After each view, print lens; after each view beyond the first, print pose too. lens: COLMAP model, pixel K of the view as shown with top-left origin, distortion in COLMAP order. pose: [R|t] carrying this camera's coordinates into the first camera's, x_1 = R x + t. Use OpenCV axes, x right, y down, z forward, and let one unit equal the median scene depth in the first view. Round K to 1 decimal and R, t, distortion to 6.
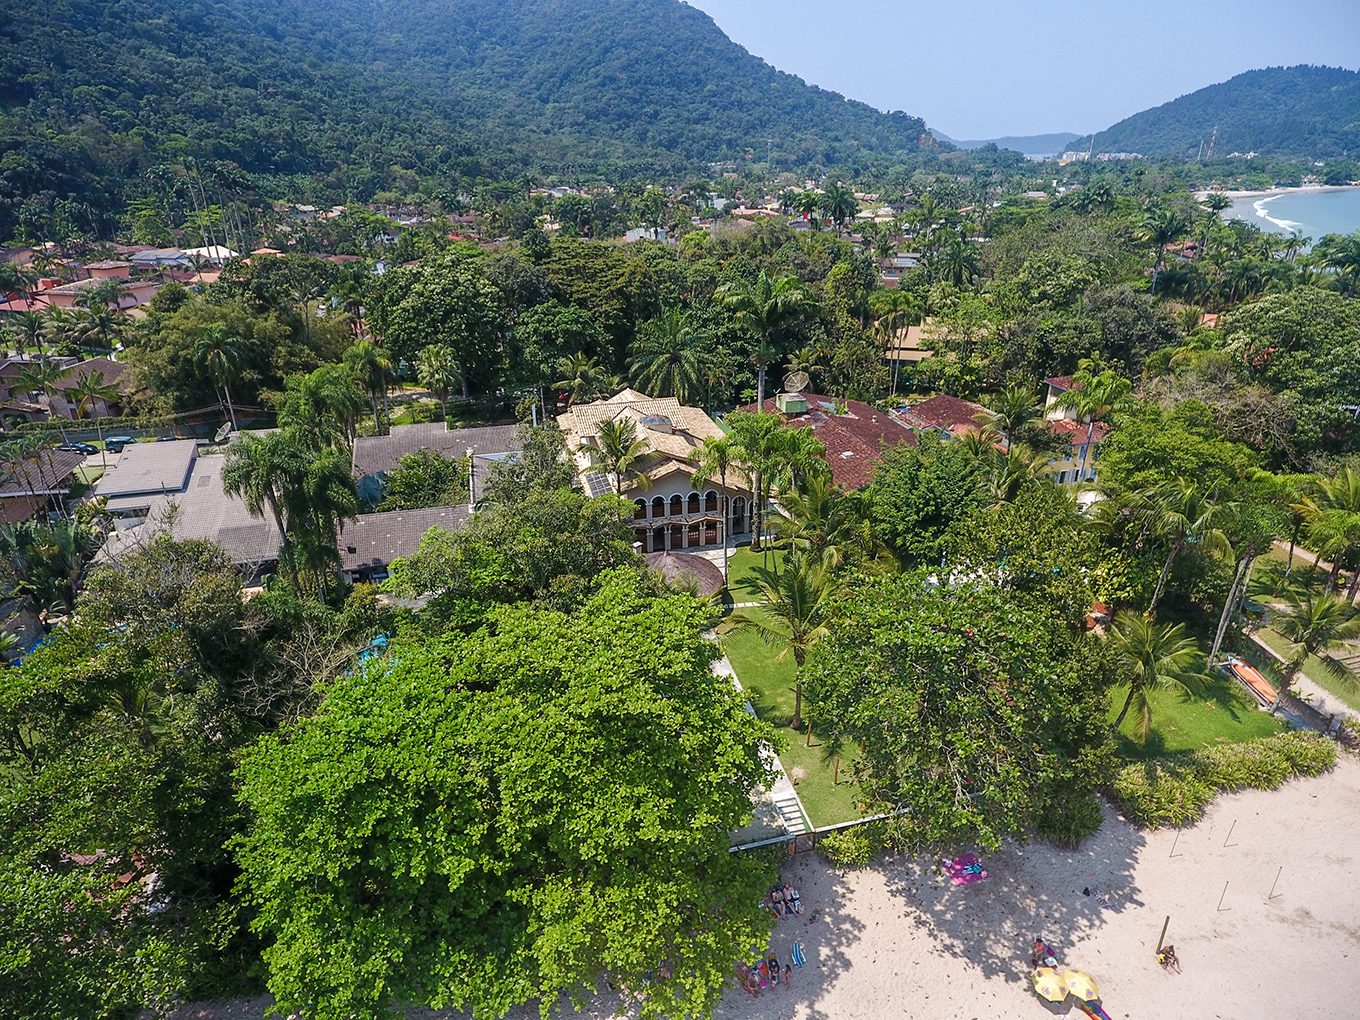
lens RADIAL K [[788.7, 0, 674.0], [0, 788.7, 508.8], [0, 0, 1]] dist [0.003572, -0.000028]
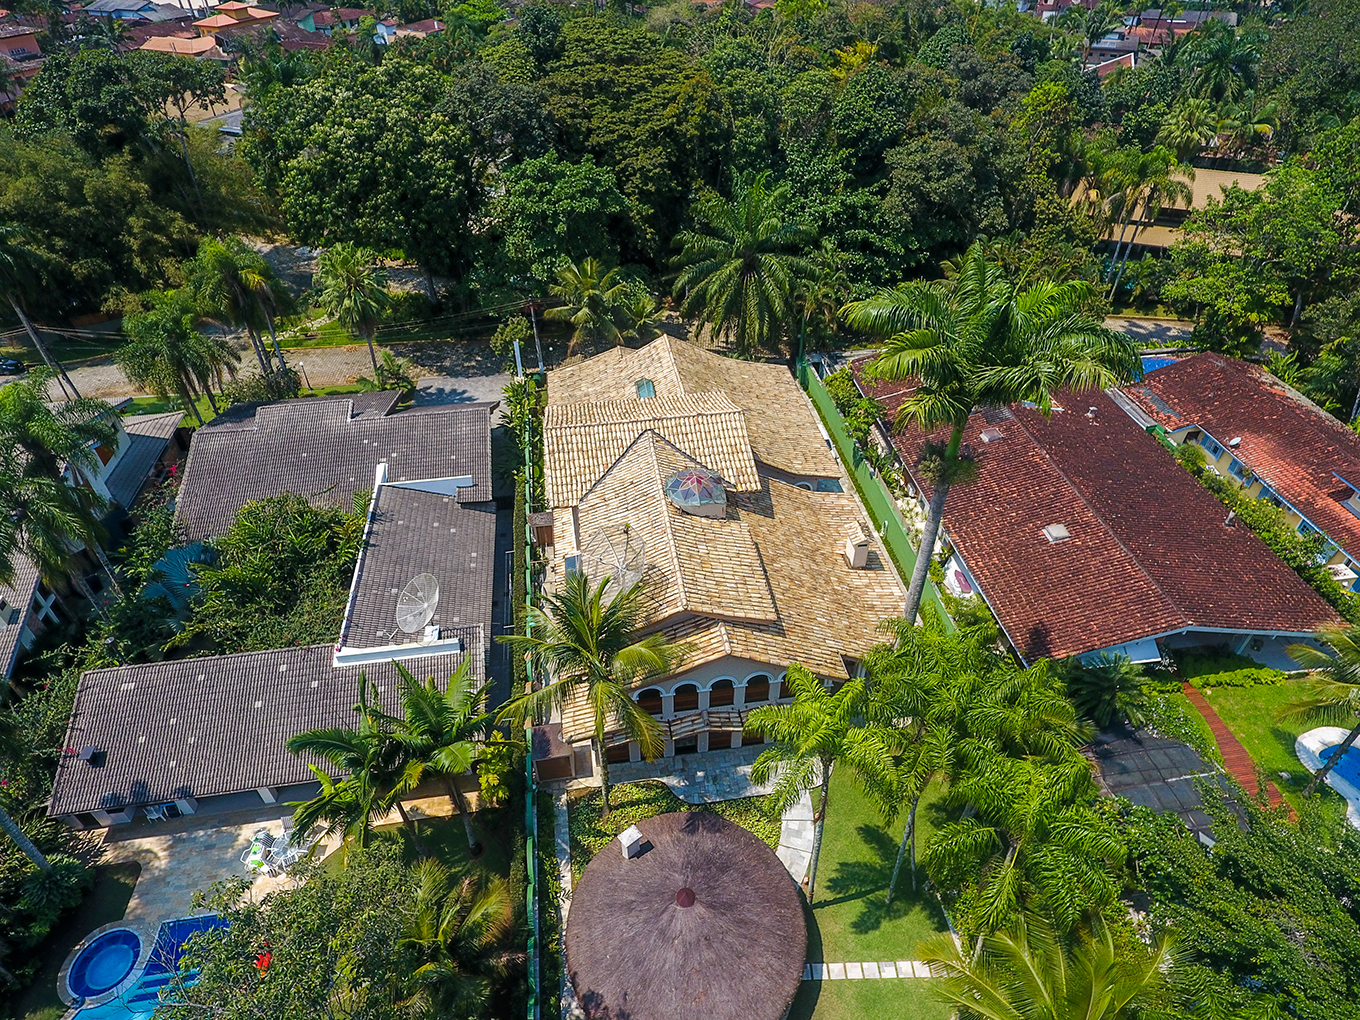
lens RADIAL K [[793.9, 0, 675.5], [0, 793.9, 506.0], [0, 0, 1]] dist [0.004914, 0.000429]
pose [[0.994913, 0.064263, -0.077573, 0.004297], [-0.041678, 0.963681, 0.263784, -0.237238], [0.091707, -0.259209, 0.961458, 0.507957]]
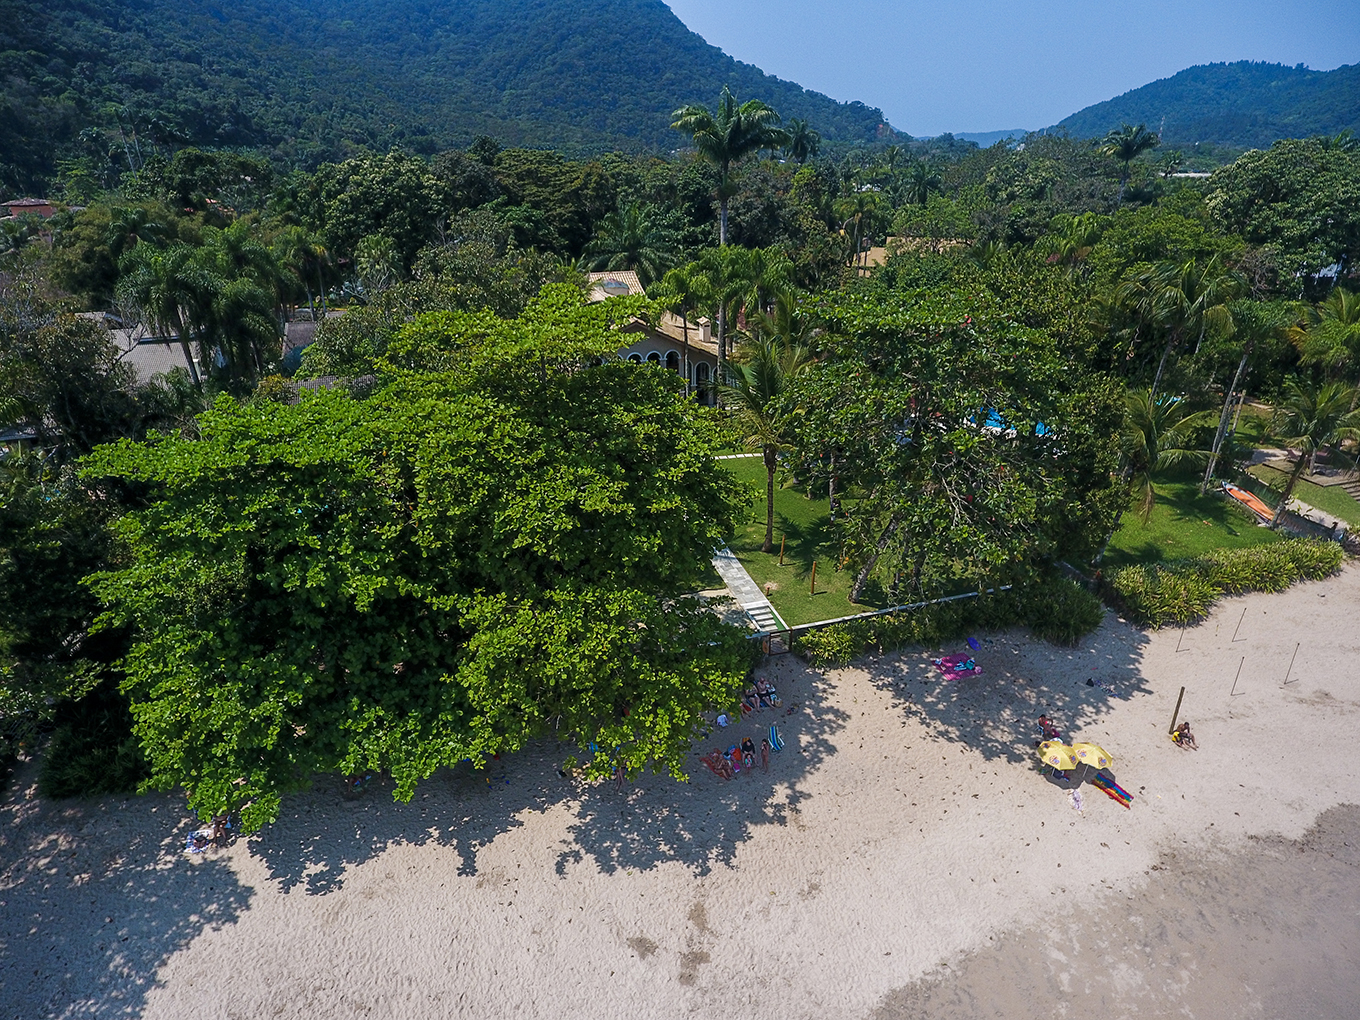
lens RADIAL K [[788.7, 0, 674.0], [0, 788.7, 508.8], [0, 0, 1]] dist [0.003572, -0.000028]
pose [[0.998923, -0.016988, 0.043173, 0.005357], [0.016829, 0.999850, 0.004045, 0.151270], [-0.043236, -0.003314, 0.999059, 0.064360]]
